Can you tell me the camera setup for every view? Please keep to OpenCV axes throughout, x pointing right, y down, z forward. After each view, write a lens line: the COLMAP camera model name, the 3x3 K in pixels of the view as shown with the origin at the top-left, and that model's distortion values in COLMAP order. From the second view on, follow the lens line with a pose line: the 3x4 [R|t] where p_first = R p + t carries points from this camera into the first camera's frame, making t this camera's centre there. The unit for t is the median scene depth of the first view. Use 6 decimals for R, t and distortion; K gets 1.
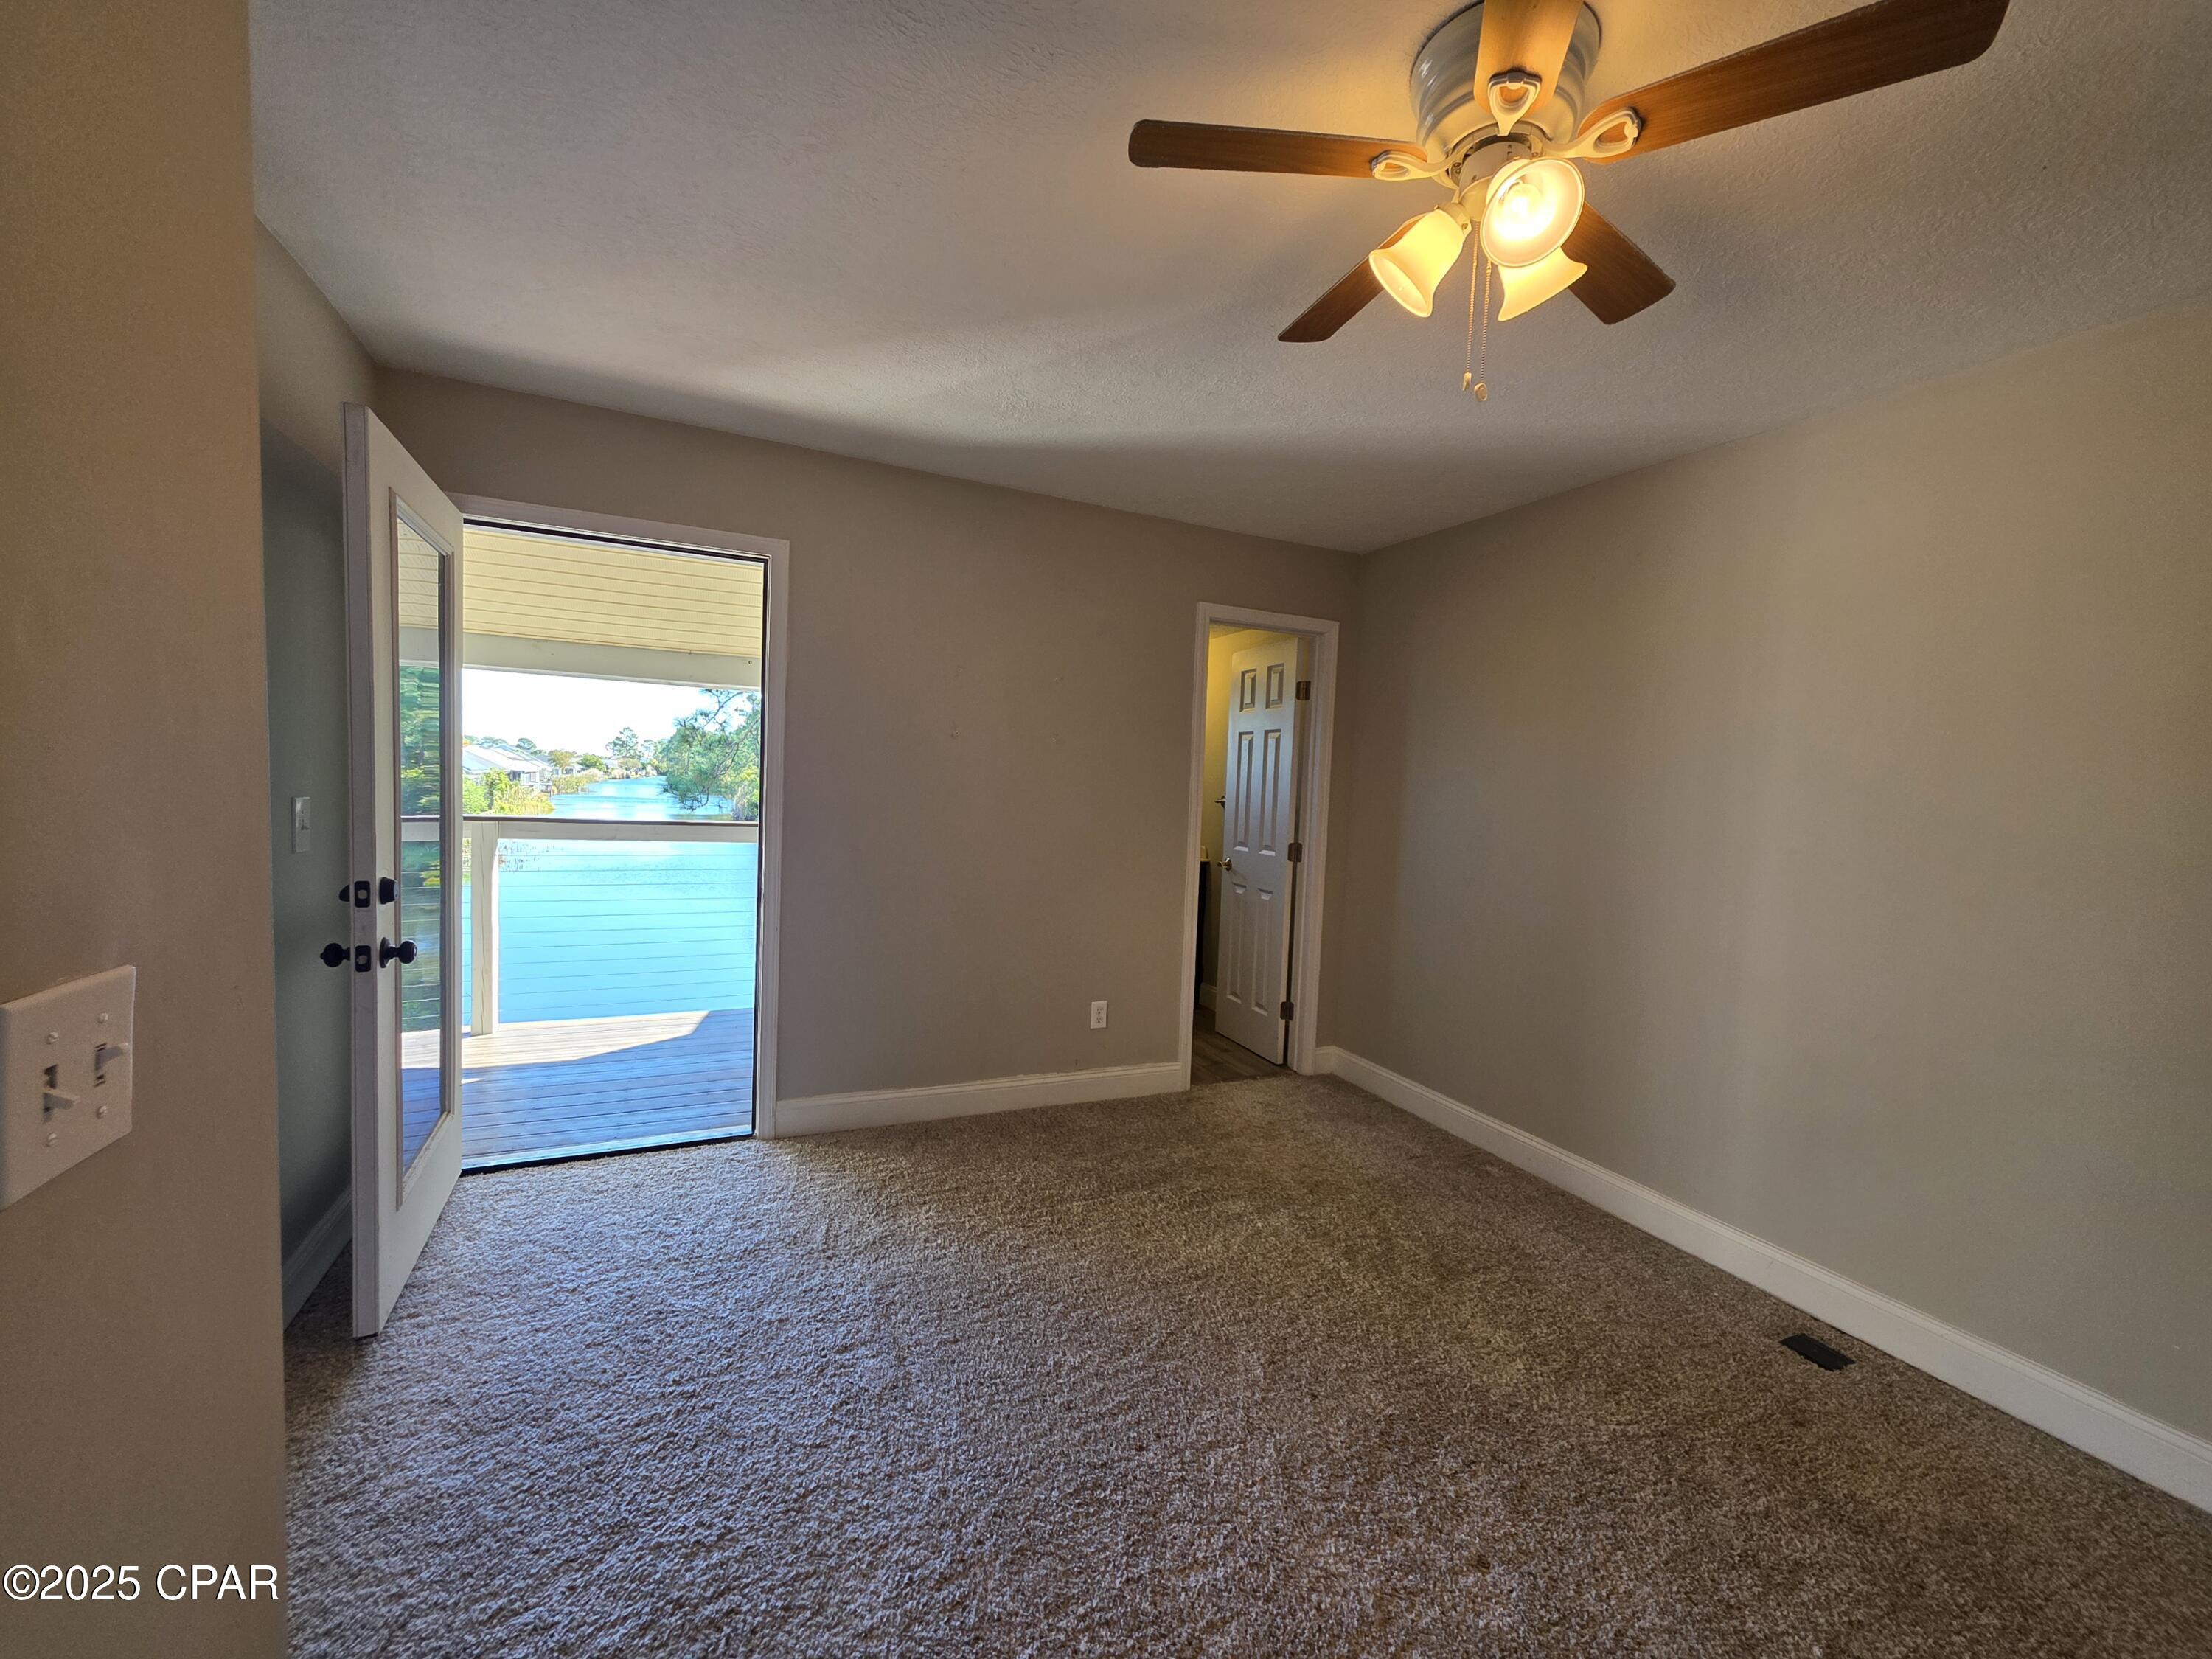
lens RADIAL K [[885.0, 0, 1103.9], [0, 885.0, 831.0], [0, 0, 1]] dist [0.000556, 0.000544]
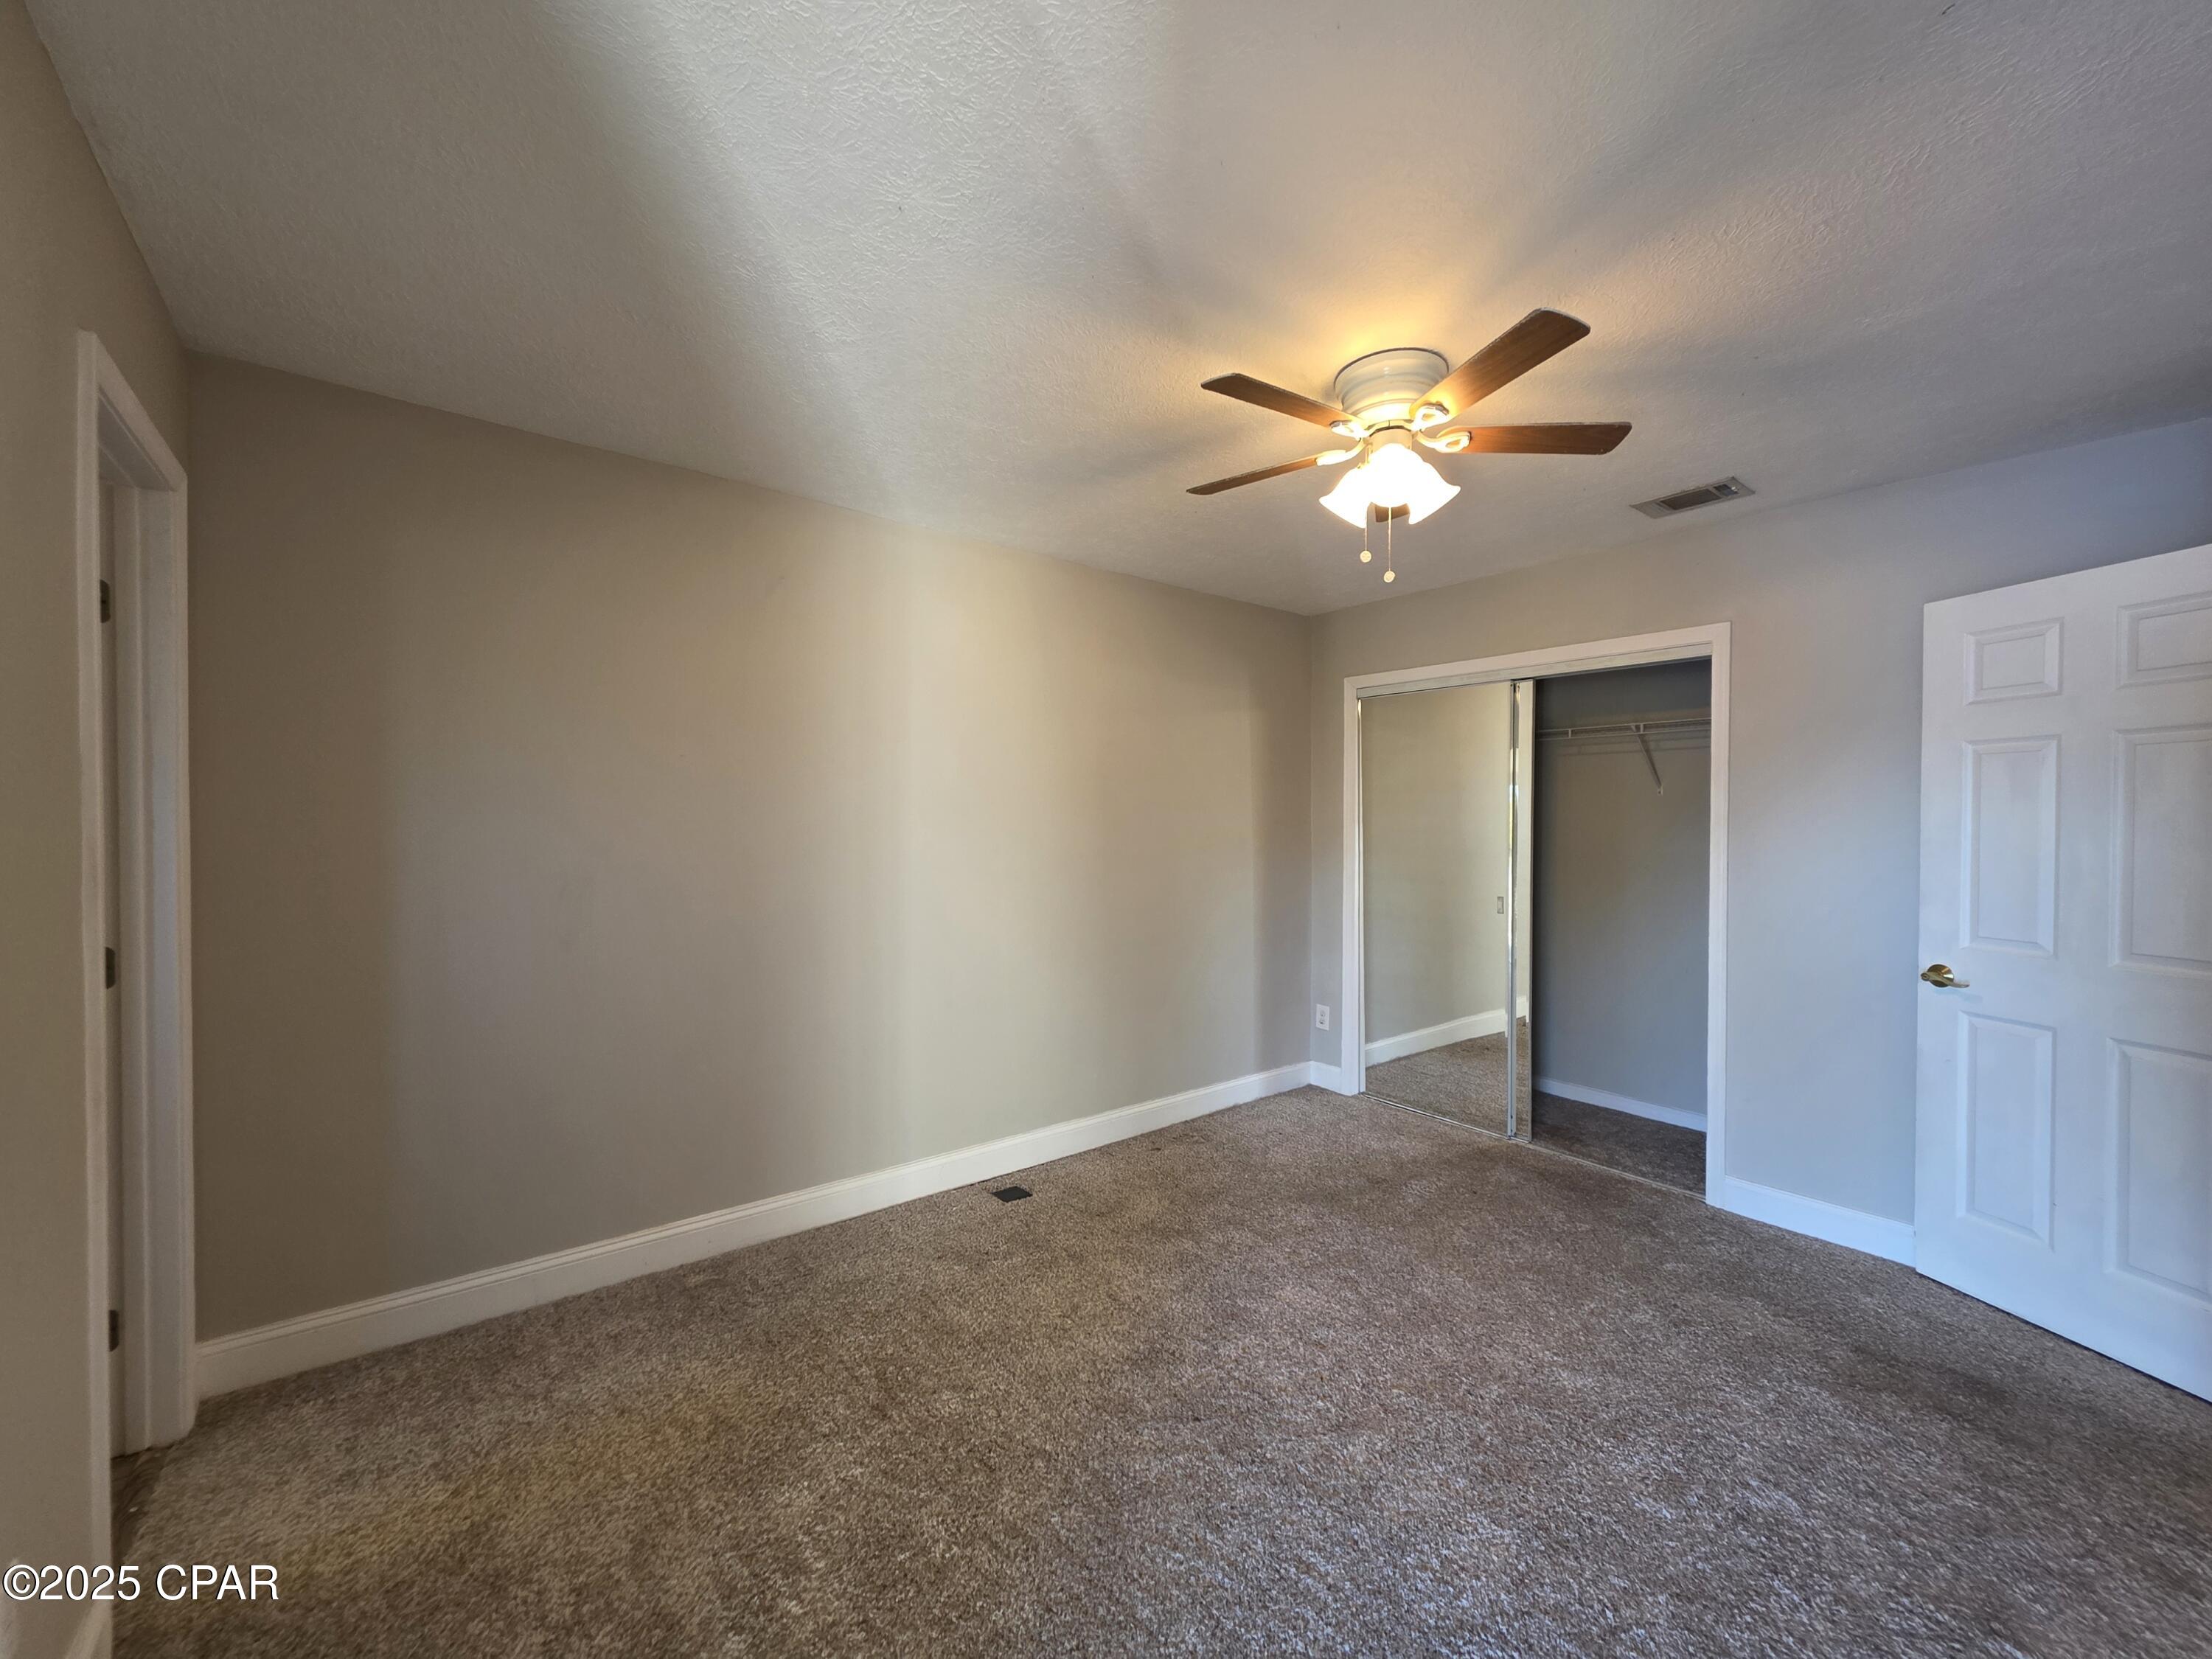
lens RADIAL K [[883.7, 0, 1106.0], [0, 883.7, 829.5], [0, 0, 1]] dist [0.001078, -0.000074]
pose [[-0.228916, -0.050690, 0.972125, -0.463836], [0.053328, 0.996491, 0.064518, -0.068160], [-0.971984, 0.066611, -0.225410, 0.879339]]
